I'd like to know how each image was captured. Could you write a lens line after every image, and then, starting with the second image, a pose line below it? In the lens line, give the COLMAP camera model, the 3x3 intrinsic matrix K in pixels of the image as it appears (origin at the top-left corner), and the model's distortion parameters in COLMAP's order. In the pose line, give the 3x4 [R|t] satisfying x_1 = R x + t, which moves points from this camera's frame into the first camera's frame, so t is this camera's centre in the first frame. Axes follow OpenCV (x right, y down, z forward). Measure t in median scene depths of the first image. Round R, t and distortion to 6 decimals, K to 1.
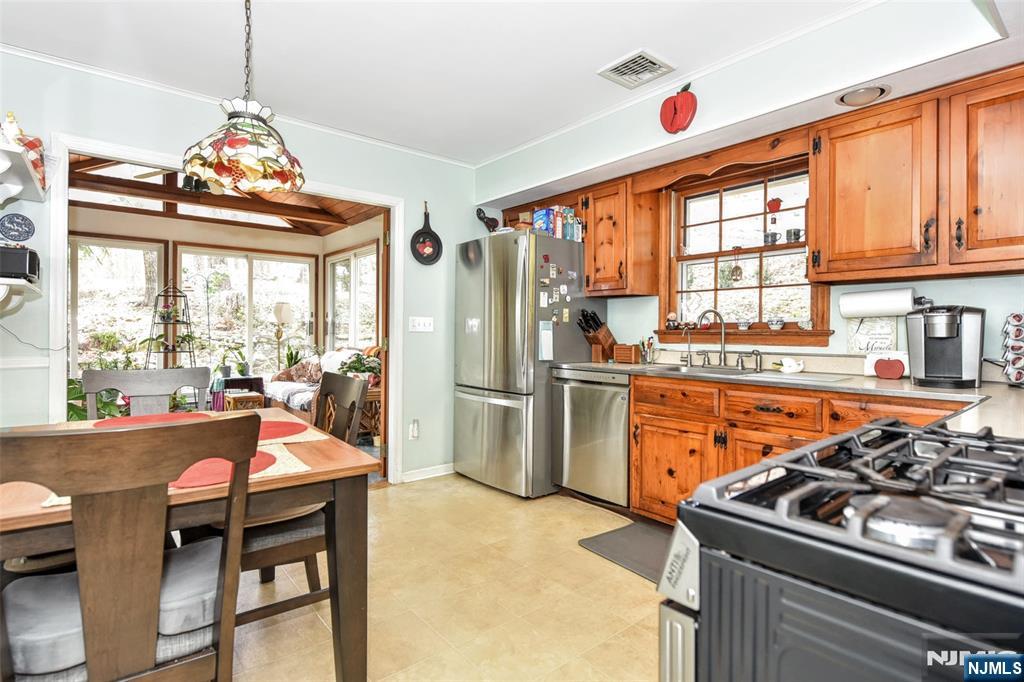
lens RADIAL K [[500.9, 0, 494.7], [0, 500.9, 330.5], [0, 0, 1]] dist [-0.010603, -0.001251]
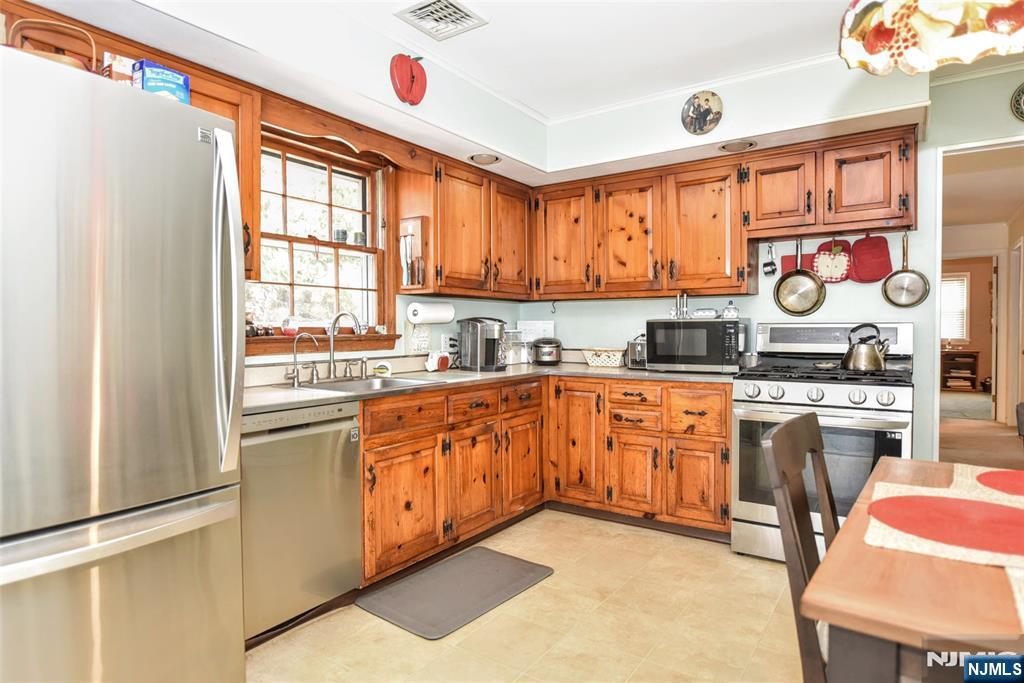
lens RADIAL K [[595.0, 0, 511.1], [0, 595.0, 336.8], [0, 0, 1]] dist [-0.002856, 0.000616]
pose [[-0.299474, -0.019629, 0.953902, -0.603702], [-0.003536, 0.999804, 0.019464, -0.019732], [-0.954098, 0.002456, -0.299485, 1.046965]]
